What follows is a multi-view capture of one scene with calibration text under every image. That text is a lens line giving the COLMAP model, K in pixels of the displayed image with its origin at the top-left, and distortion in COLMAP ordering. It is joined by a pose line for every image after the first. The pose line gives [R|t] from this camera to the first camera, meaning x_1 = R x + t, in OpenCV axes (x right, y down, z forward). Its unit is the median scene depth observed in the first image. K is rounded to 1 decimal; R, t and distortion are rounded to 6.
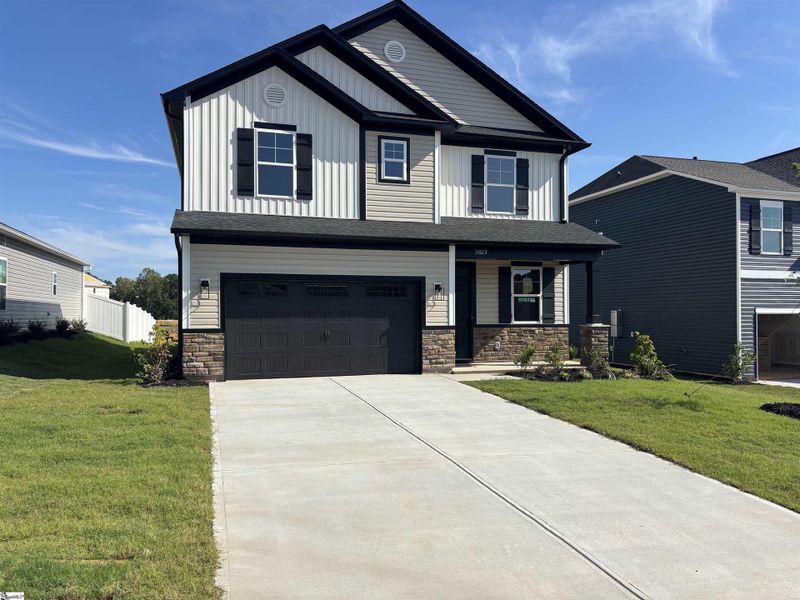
lens RADIAL K [[630.7, 0, 404.7], [0, 630.7, 314.5], [0, 0, 1]] dist [0.051762, -0.047273]
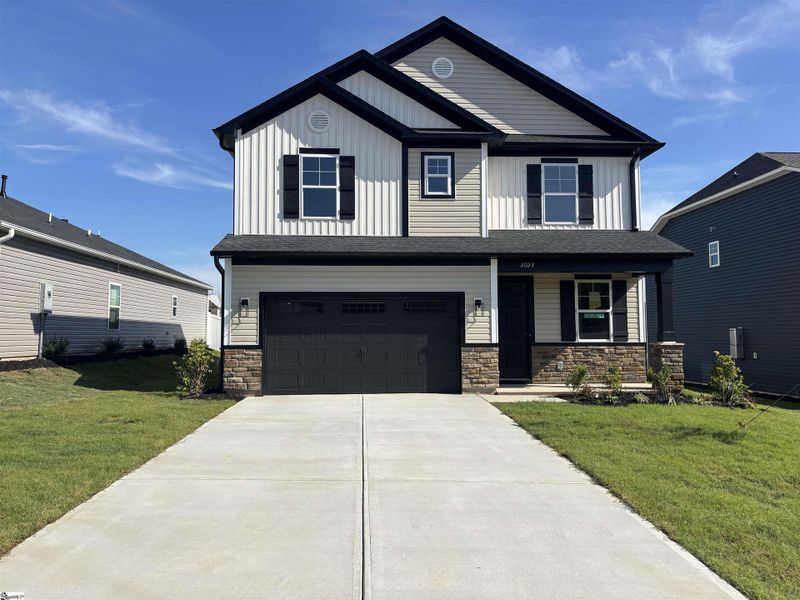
lens RADIAL K [[630.7, 0, 397.9], [0, 630.7, 300.1], [0, 0, 1]] dist [0.051762, -0.047273]
pose [[0.967090, -0.015610, -0.253954, 0.172925], [0.001304, 0.998407, -0.056404, 0.006320], [0.254430, 0.054217, 0.965570, 0.041927]]
